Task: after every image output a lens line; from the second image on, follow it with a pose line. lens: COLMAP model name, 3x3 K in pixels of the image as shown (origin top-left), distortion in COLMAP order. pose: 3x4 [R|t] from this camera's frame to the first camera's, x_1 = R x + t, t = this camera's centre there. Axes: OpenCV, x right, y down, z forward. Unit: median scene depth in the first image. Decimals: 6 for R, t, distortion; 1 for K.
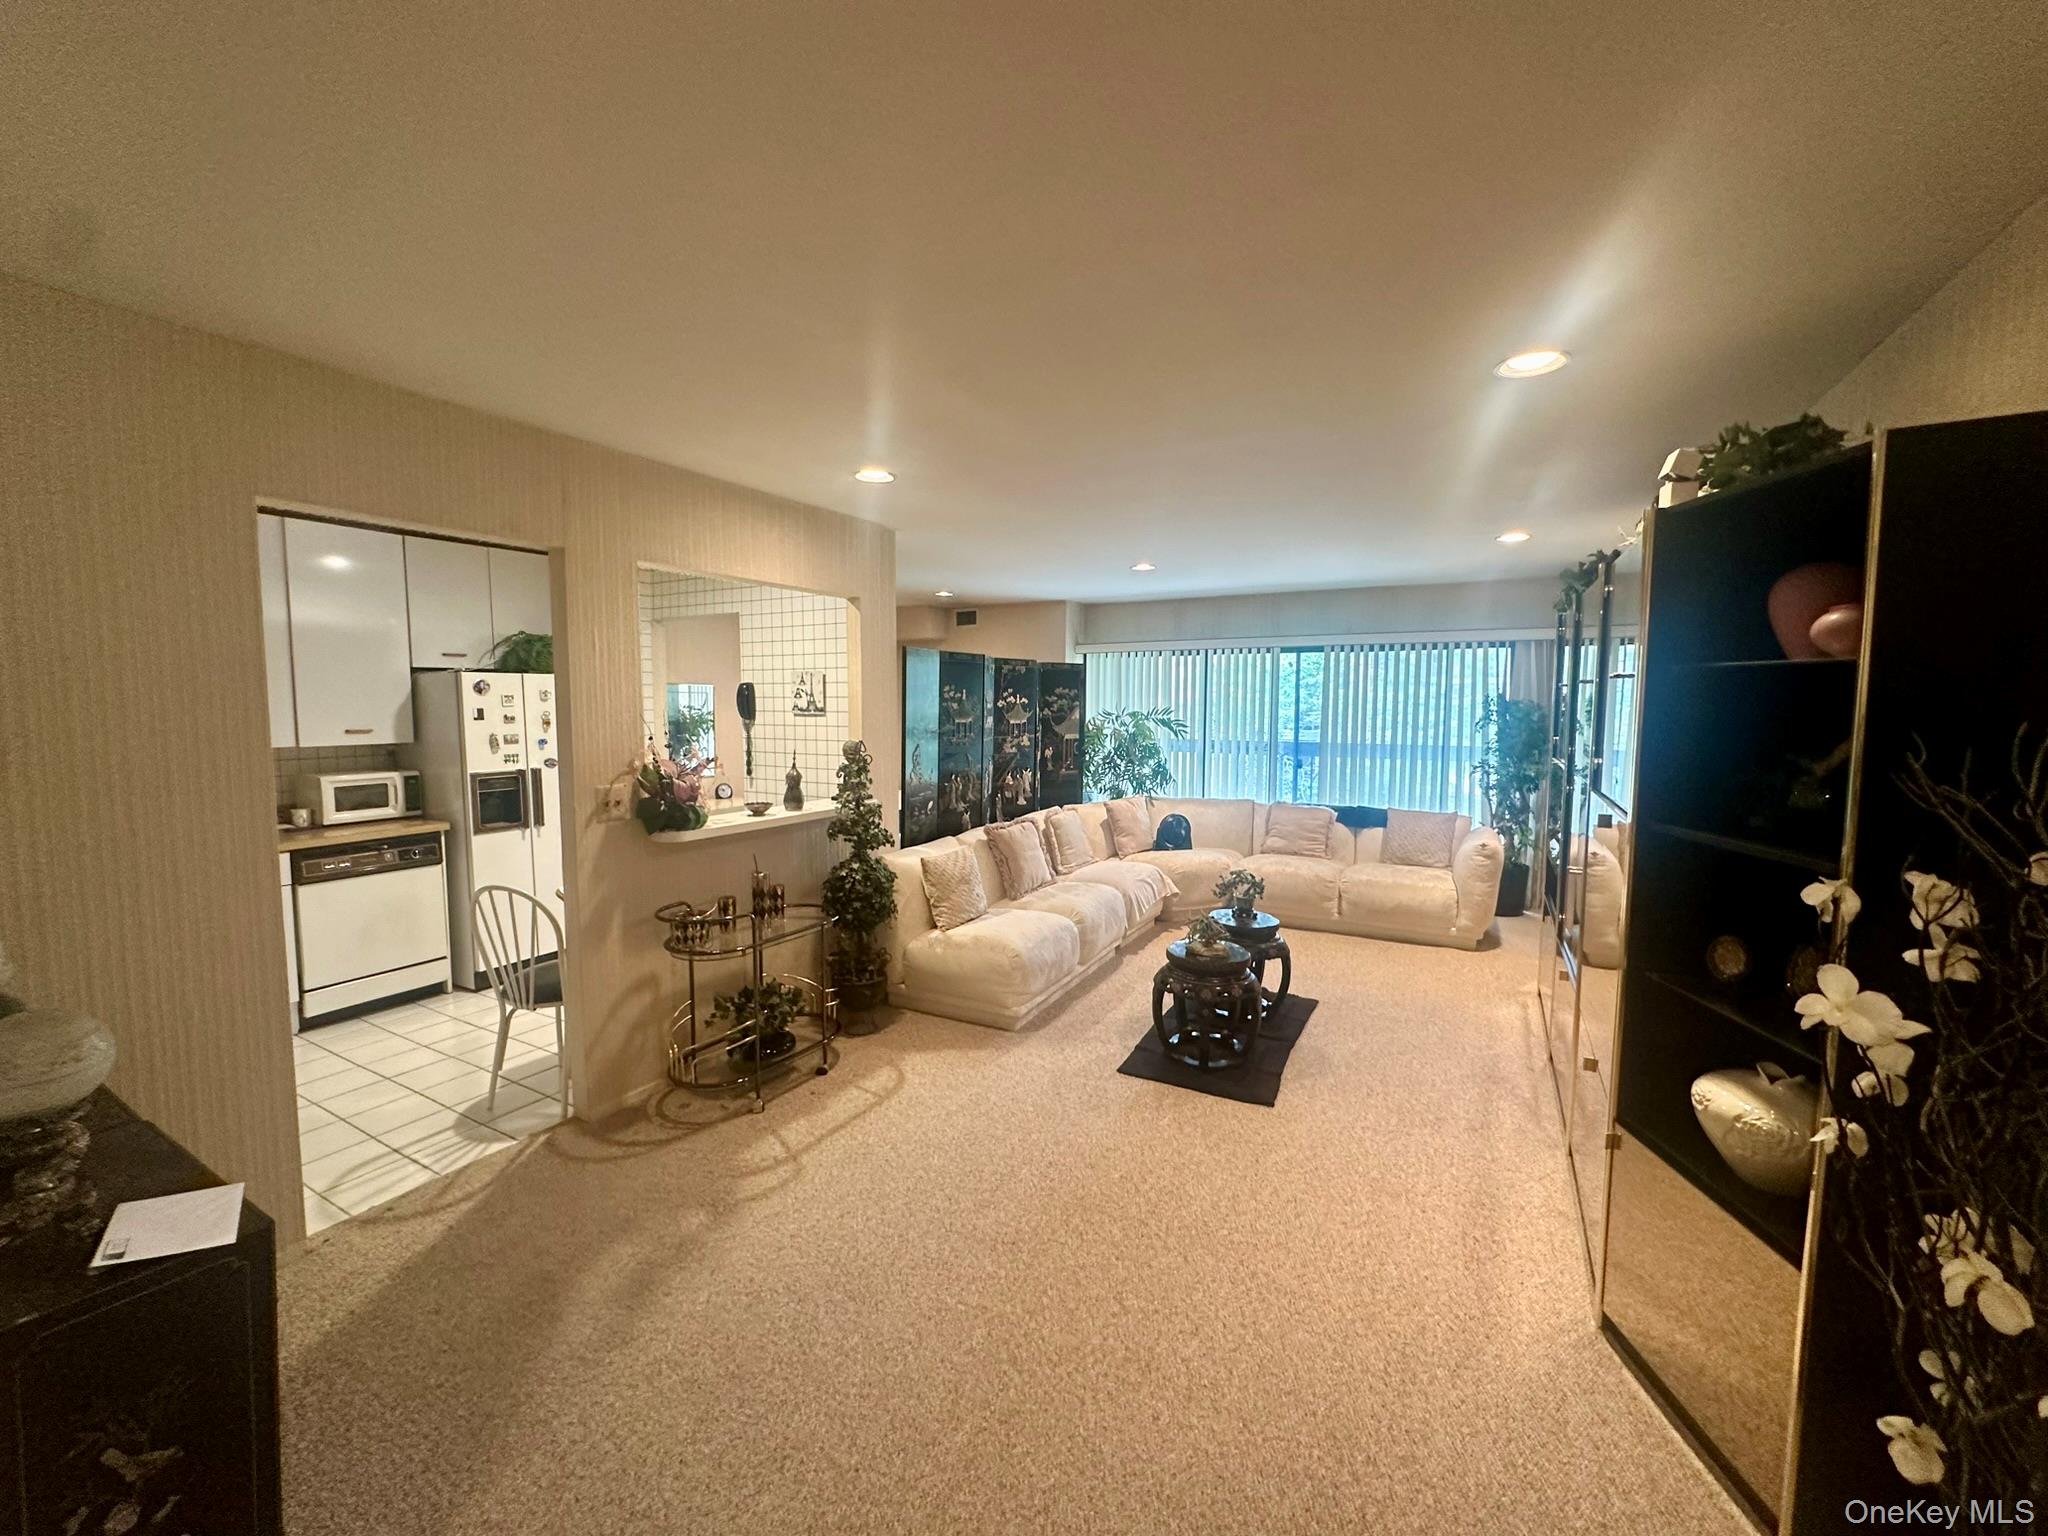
lens RADIAL K [[818.6, 0, 1020.1], [0, 818.6, 765.7], [0, 0, 1]] dist [-0.005272, 0.001141]
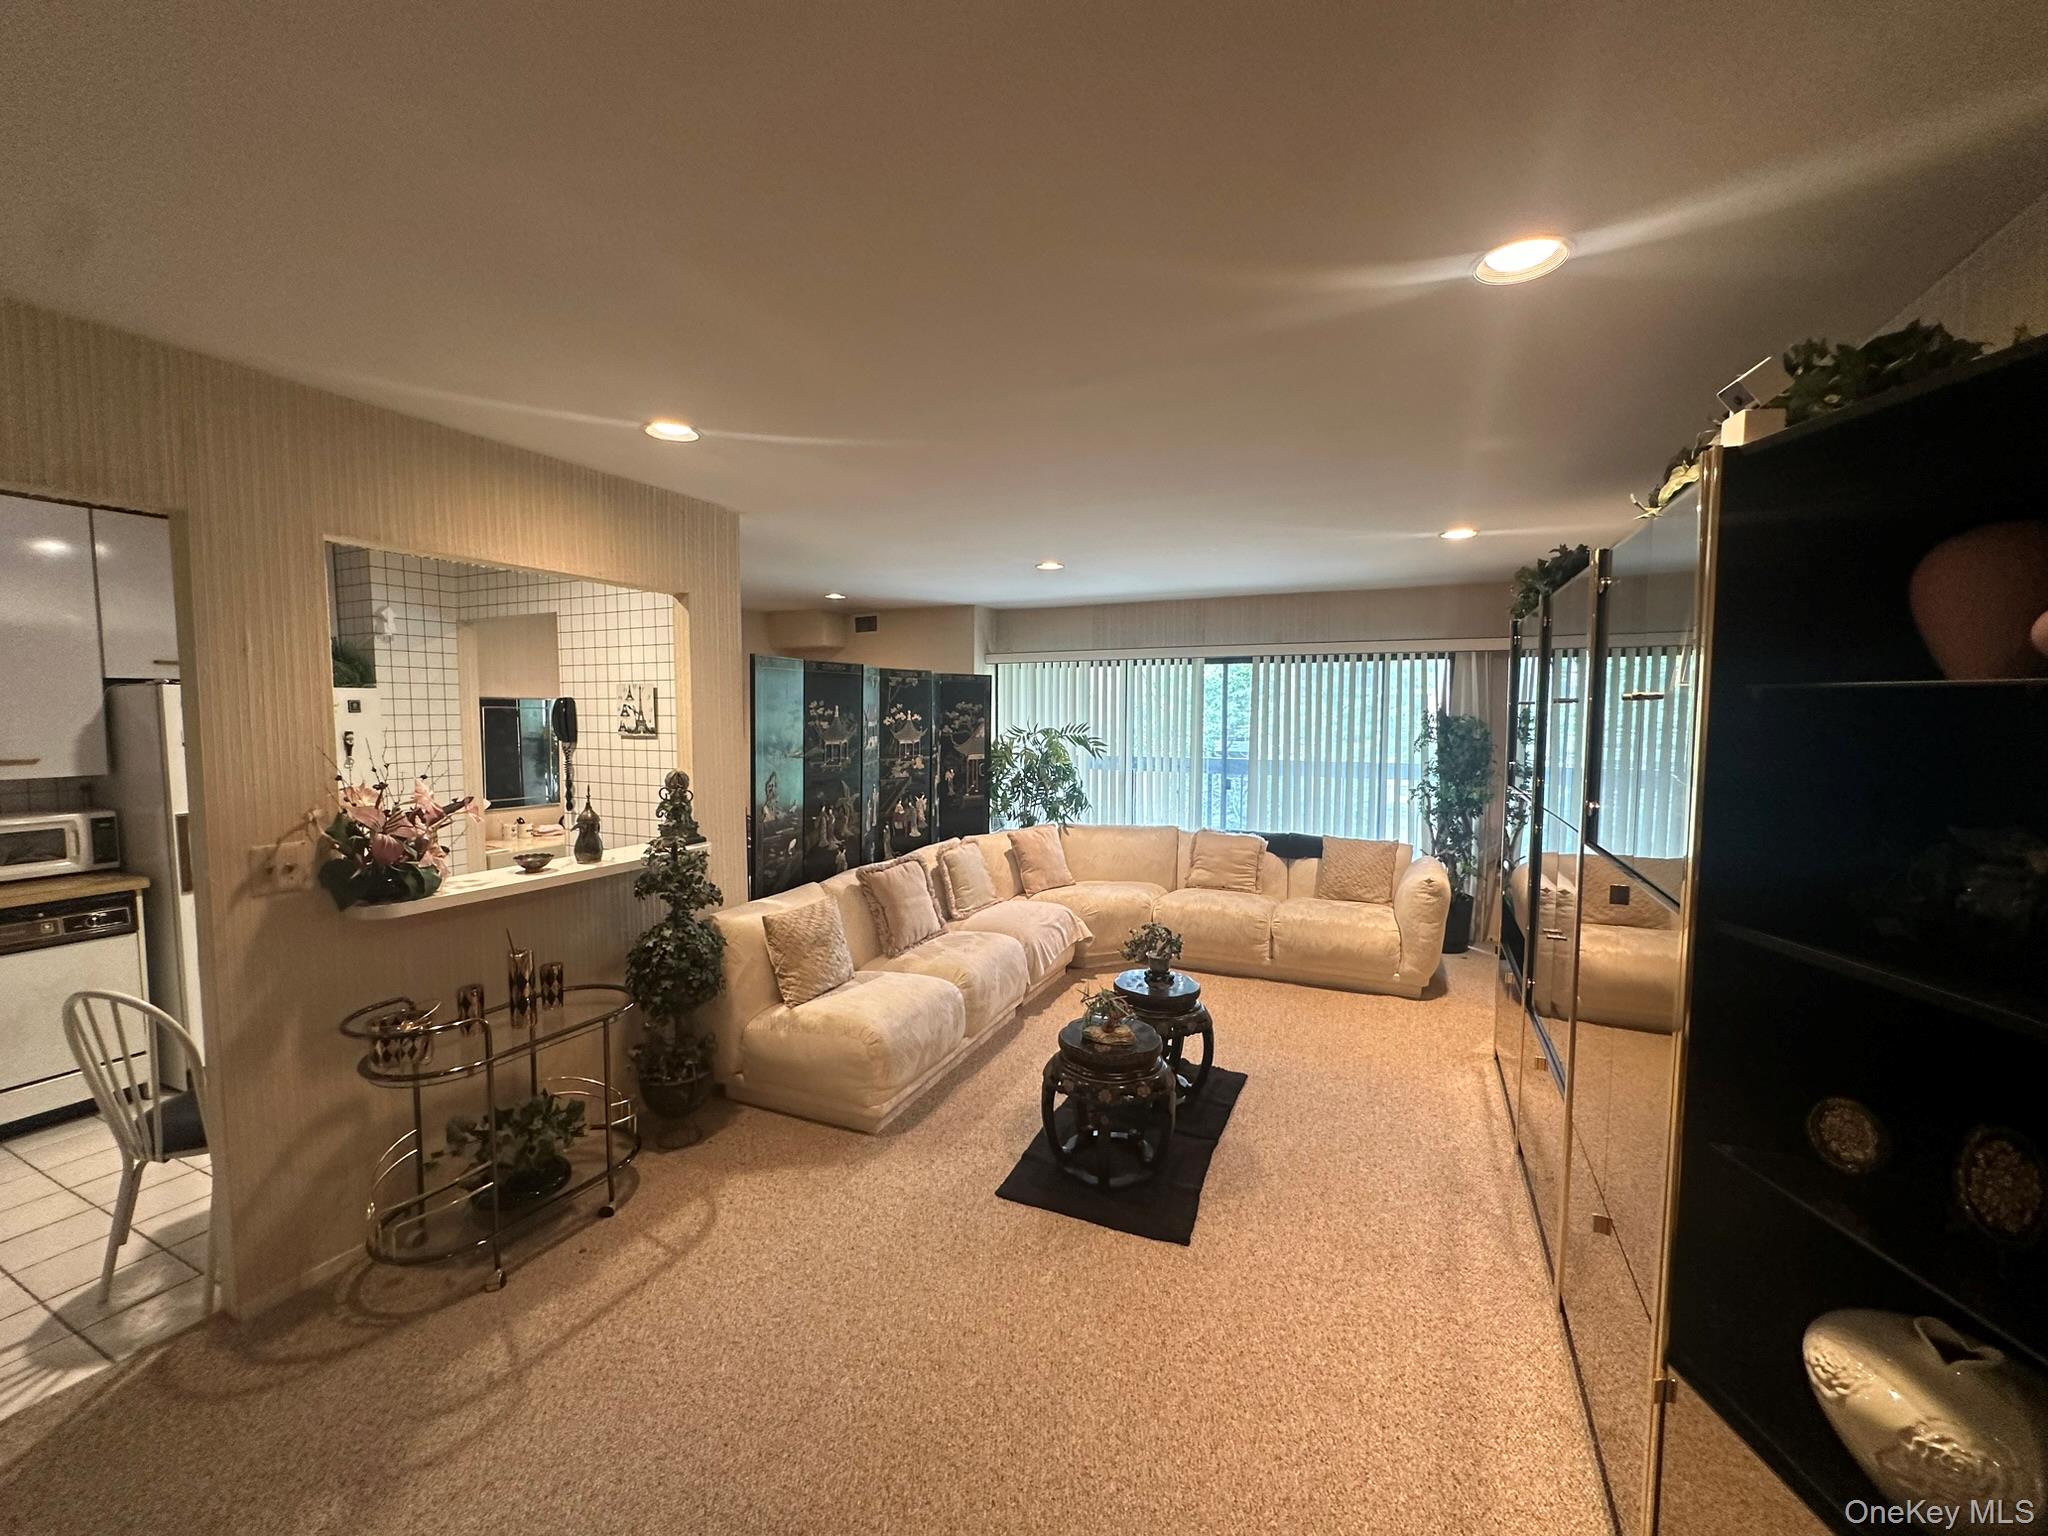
lens RADIAL K [[818.6, 0, 1020.6], [0, 818.6, 766.1], [0, 0, 1]] dist [-0.005272, 0.001141]
pose [[0.997284, -0.005202, 0.073472, 0.069266], [0.006063, 0.999915, -0.011507, -0.023040], [-0.073406, 0.011921, 0.997231, 0.167104]]
